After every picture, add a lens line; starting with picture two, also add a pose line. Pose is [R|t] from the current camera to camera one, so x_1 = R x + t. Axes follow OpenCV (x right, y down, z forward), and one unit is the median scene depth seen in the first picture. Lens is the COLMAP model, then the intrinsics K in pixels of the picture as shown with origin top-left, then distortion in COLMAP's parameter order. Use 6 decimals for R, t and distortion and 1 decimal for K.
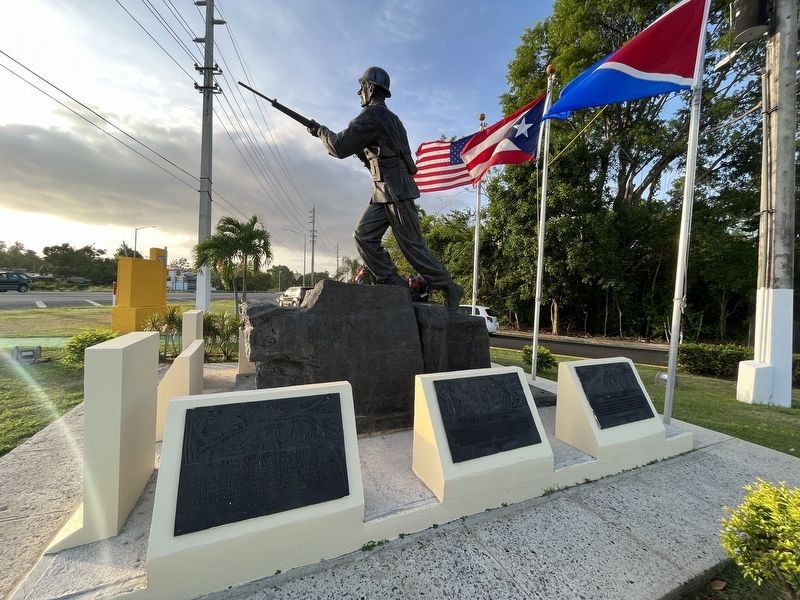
lens RADIAL K [[323.4, 0, 399.2], [0, 323.4, 299.3], [0, 0, 1]] dist [-0.004067, -0.000012]
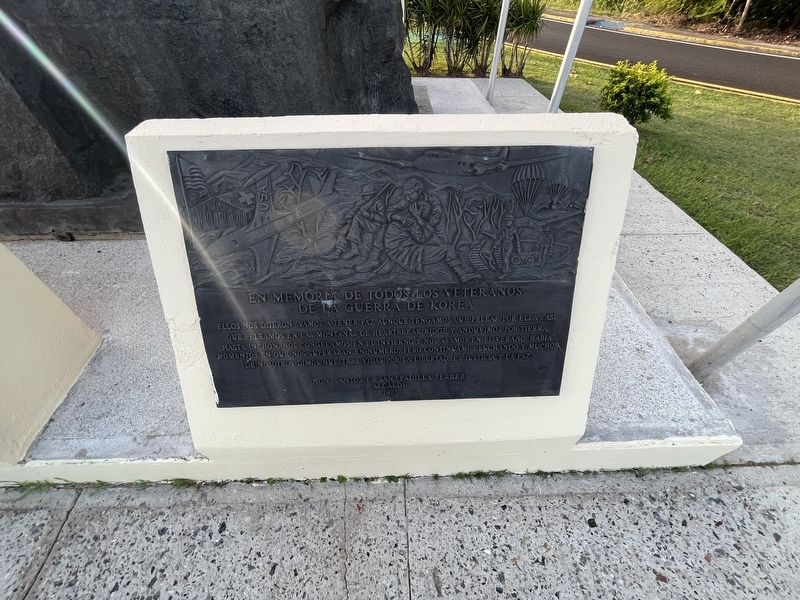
lens RADIAL K [[323.4, 0, 399.5], [0, 323.4, 303.7], [0, 0, 1]] dist [-0.004067, -0.000012]
pose [[0.922406, 0.246097, -0.297663, 1.128617], [0.034660, 0.714850, 0.698418, 0.214450], [0.384663, -0.654542, 0.650852, 1.278790]]
